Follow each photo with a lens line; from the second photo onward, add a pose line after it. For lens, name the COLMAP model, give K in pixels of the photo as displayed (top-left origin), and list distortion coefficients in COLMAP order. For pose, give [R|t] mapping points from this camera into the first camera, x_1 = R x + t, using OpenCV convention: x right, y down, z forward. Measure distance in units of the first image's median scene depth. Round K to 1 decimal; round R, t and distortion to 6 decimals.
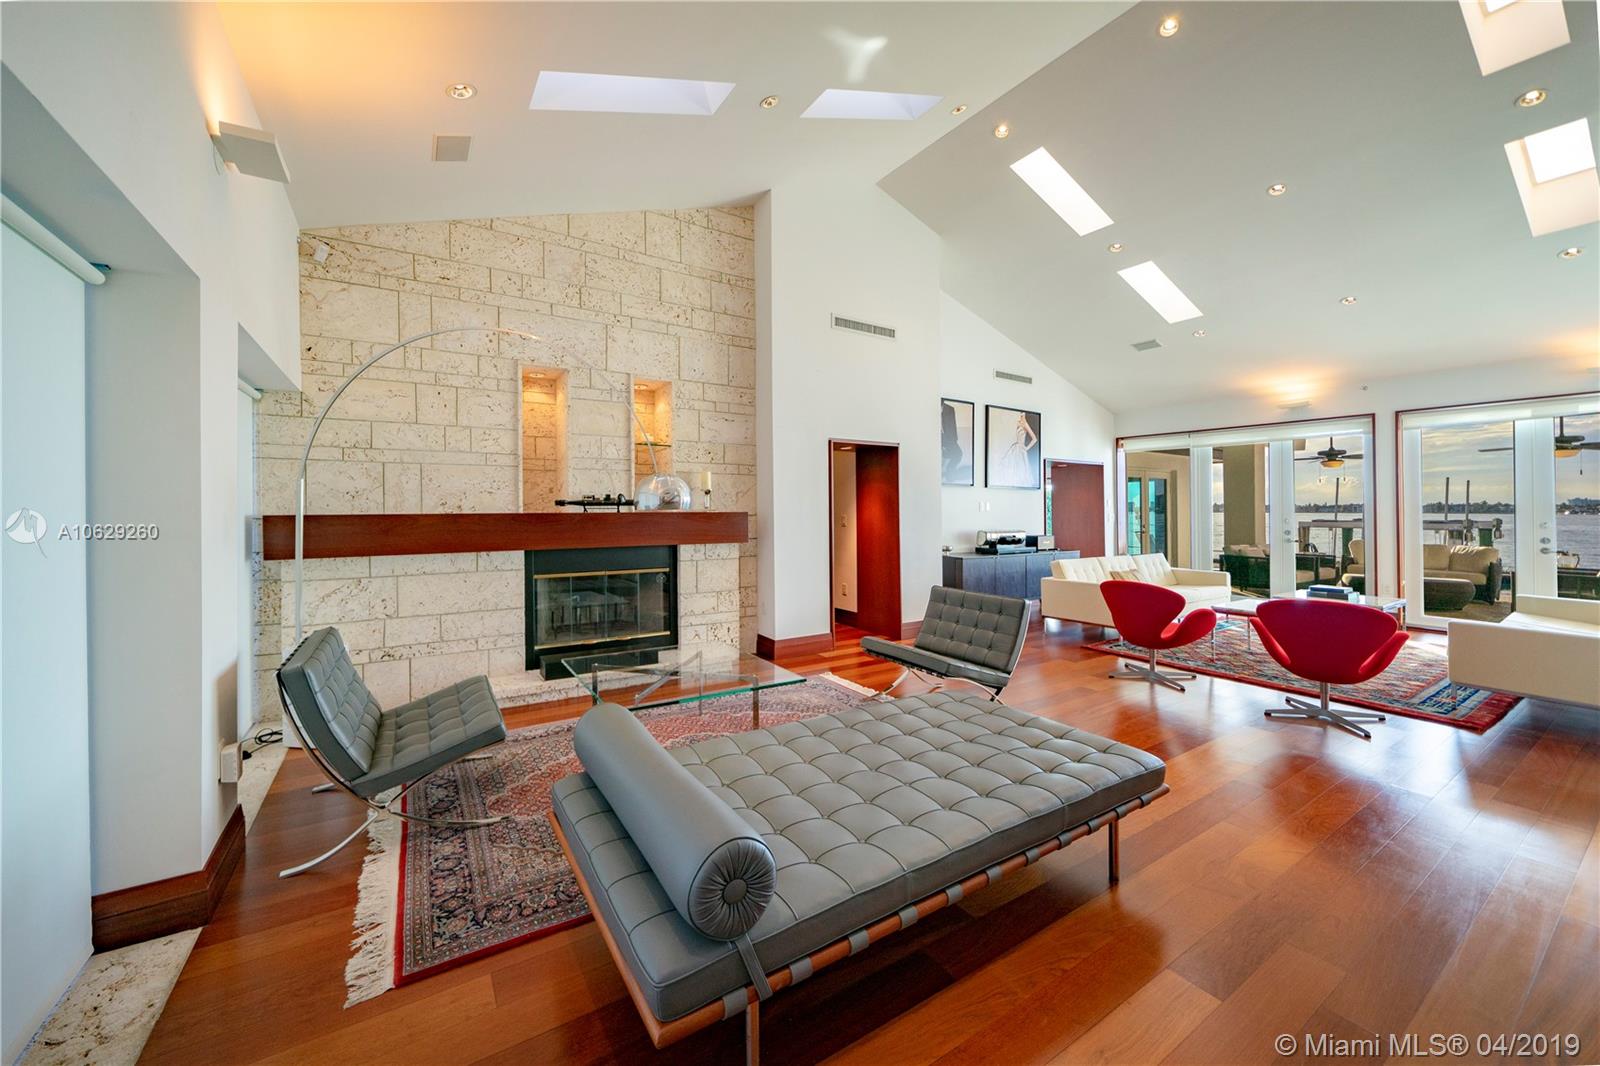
lens RADIAL K [[554.5, 0, 763.9], [0, 554.5, 500.1], [0, 0, 1]] dist [0.002146, 0.000024]
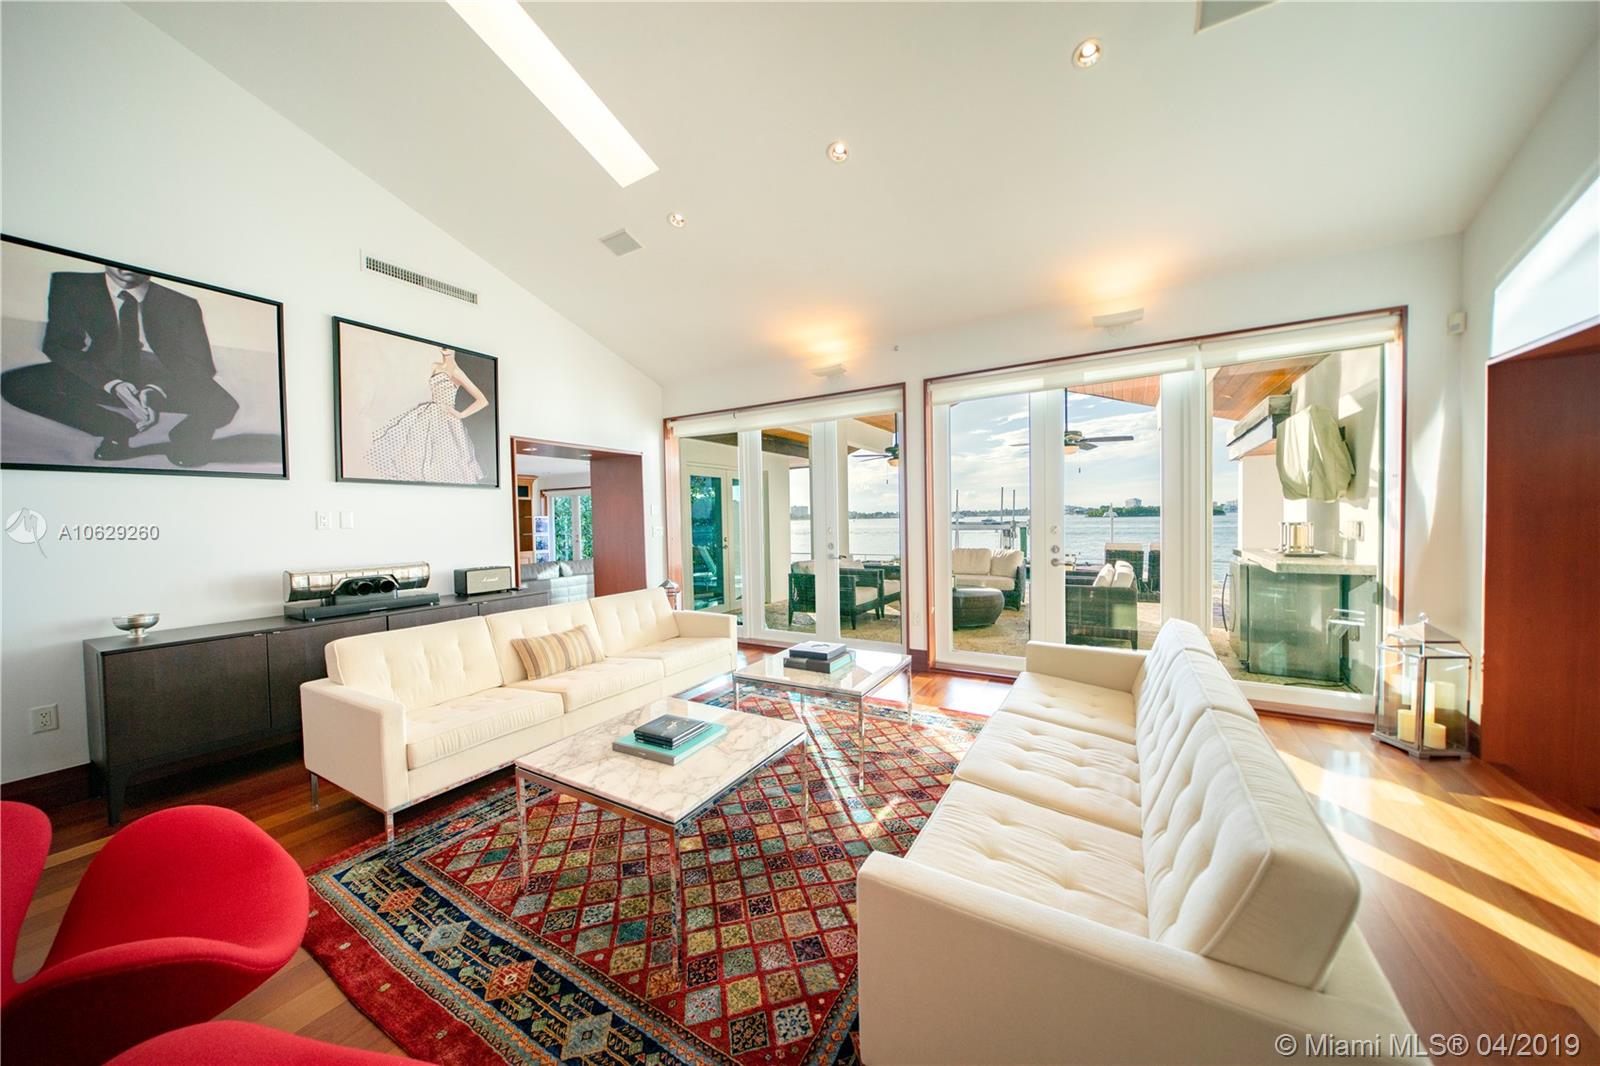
lens RADIAL K [[556.2, 0, 772.5], [0, 556.2, 531.9], [0, 0, 1]] dist [-0.004726, -0.000349]
pose [[0.884611, -0.032300, 0.465210, 0.458697], [0.017009, 0.999169, 0.037032, 0.009321], [-0.466019, -0.024846, 0.884426, 0.328847]]
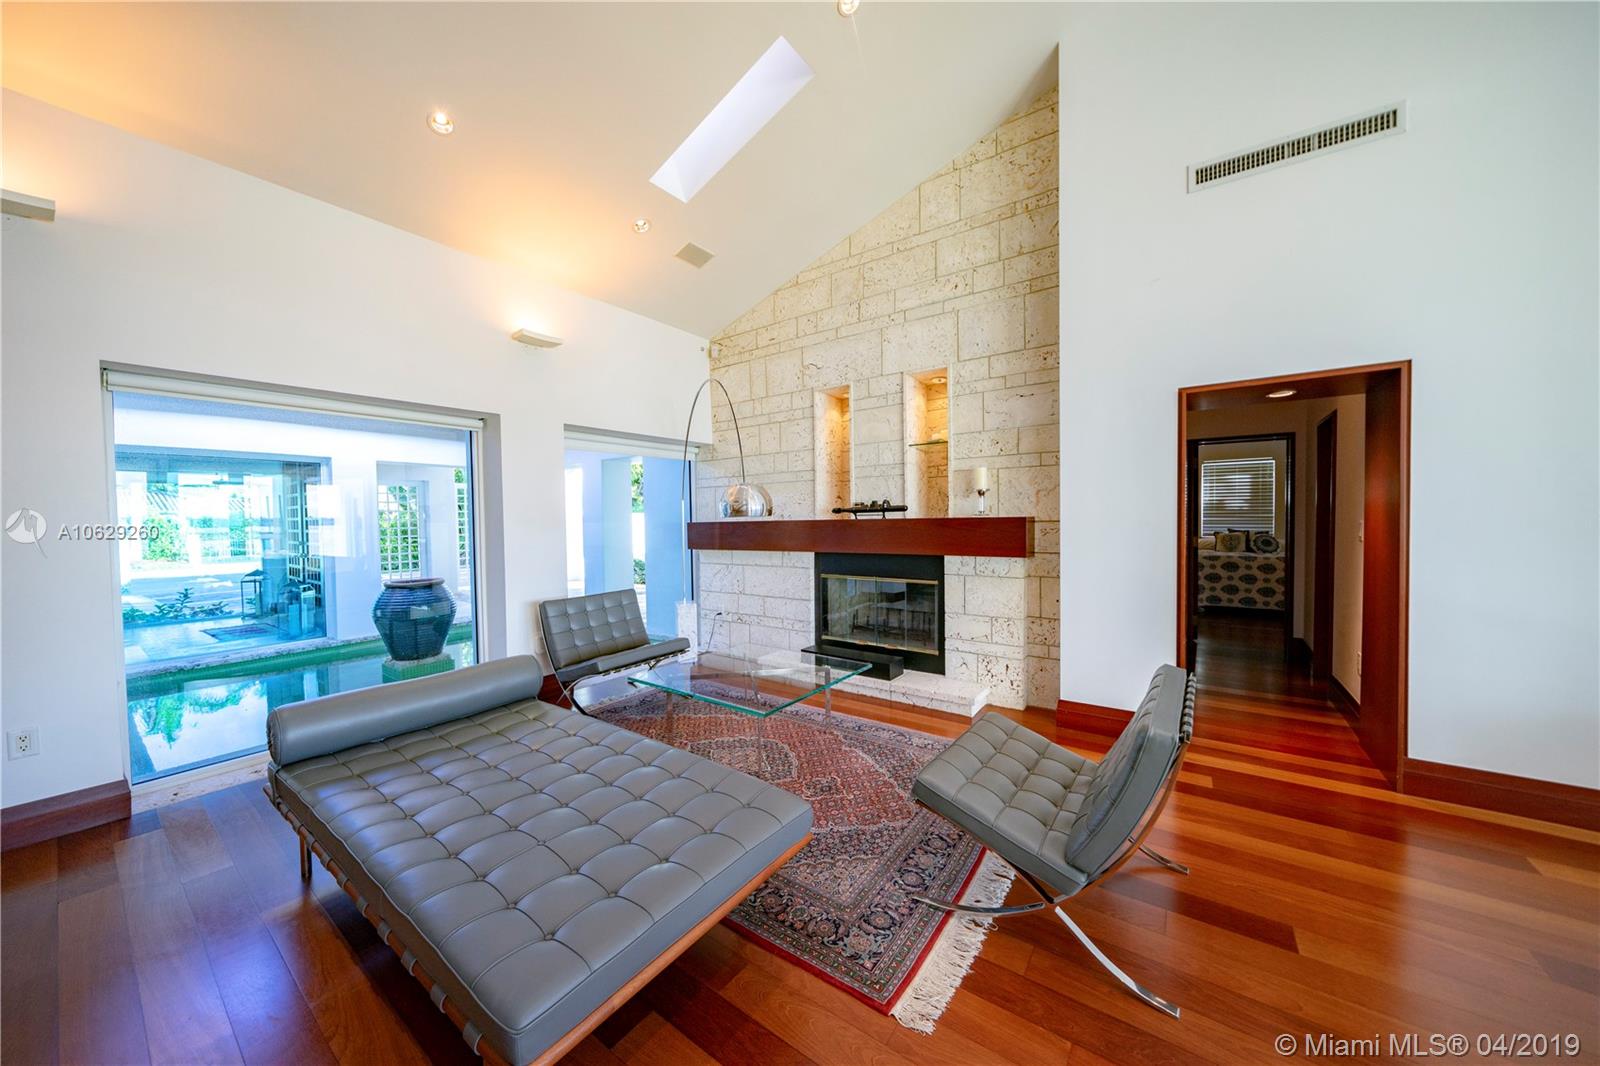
lens RADIAL K [[556.2, 0, 817.5], [0, 556.2, 531.8], [0, 0, 1]] dist [-0.004726, -0.000349]
pose [[0.416123, 0.013776, -0.909204, 0.619498], [0.027867, 0.999222, 0.027894, 0.015437], [0.908881, -0.036944, 0.415415, 0.511427]]
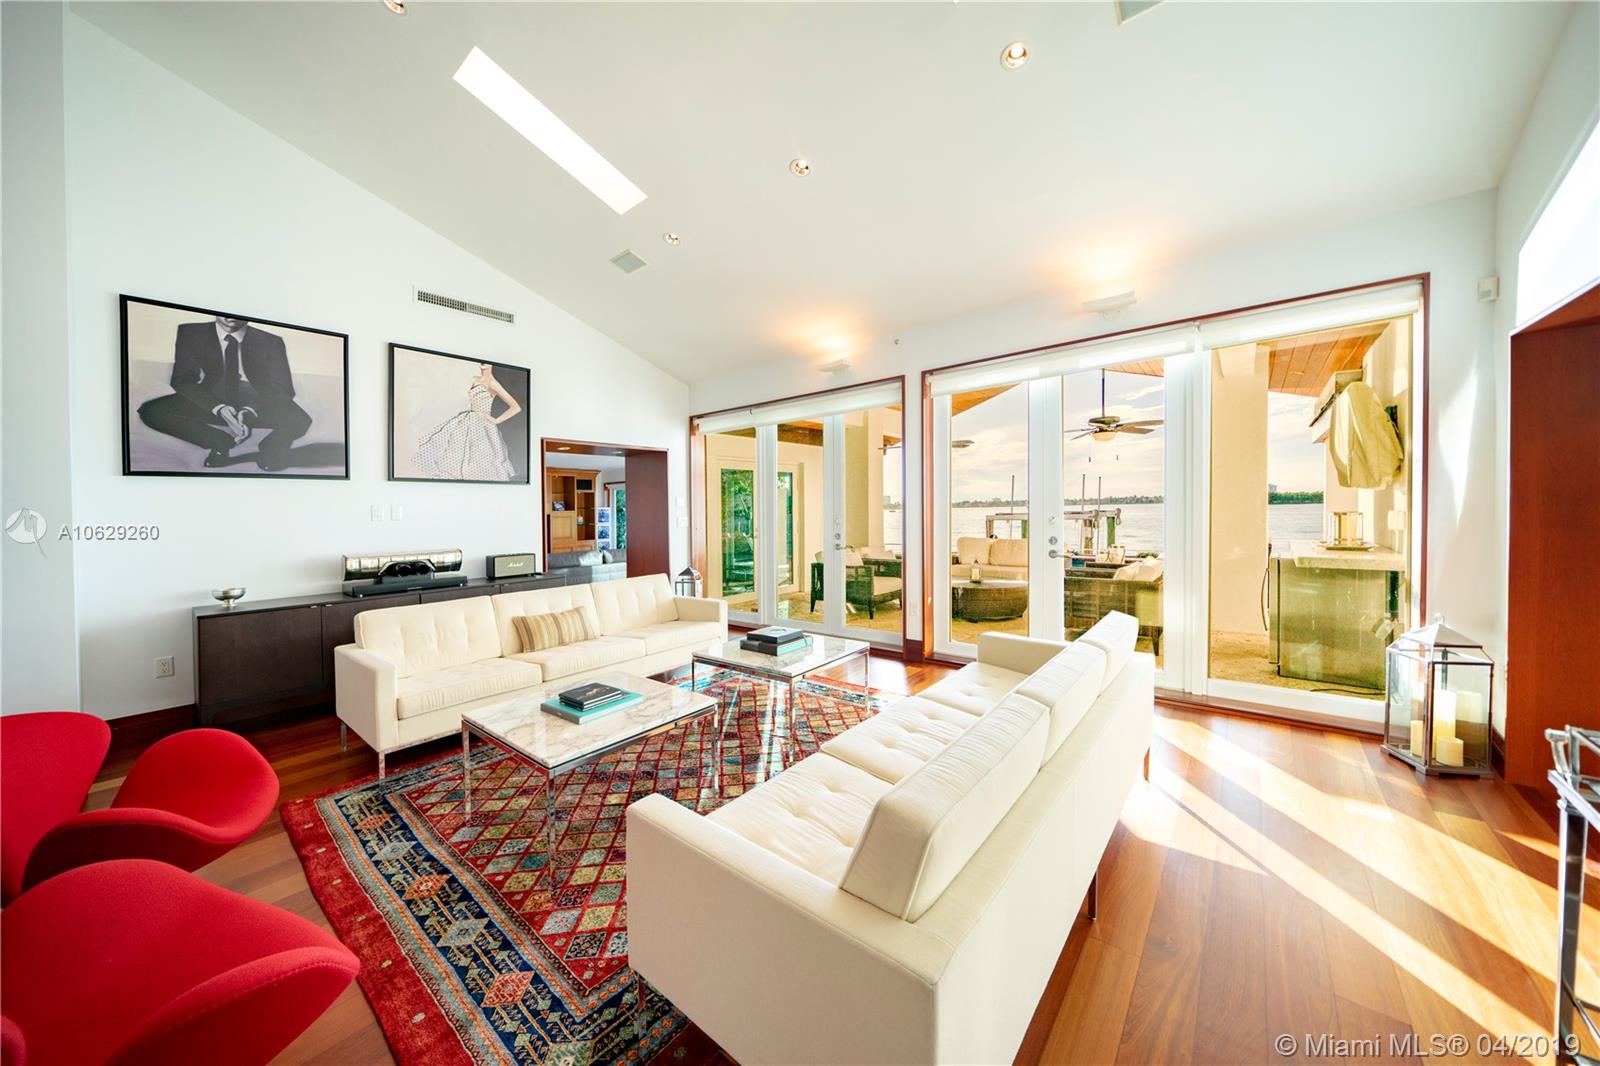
lens RADIAL K [[556.2, 0, 766.0], [0, 556.2, 510.7], [0, 0, 1]] dist [-0.004726, -0.000349]
pose [[0.946242, -0.026647, 0.322360, 0.526302], [0.023223, 0.999626, 0.014463, 0.008854], [-0.322625, -0.006200, 0.946507, 0.268020]]
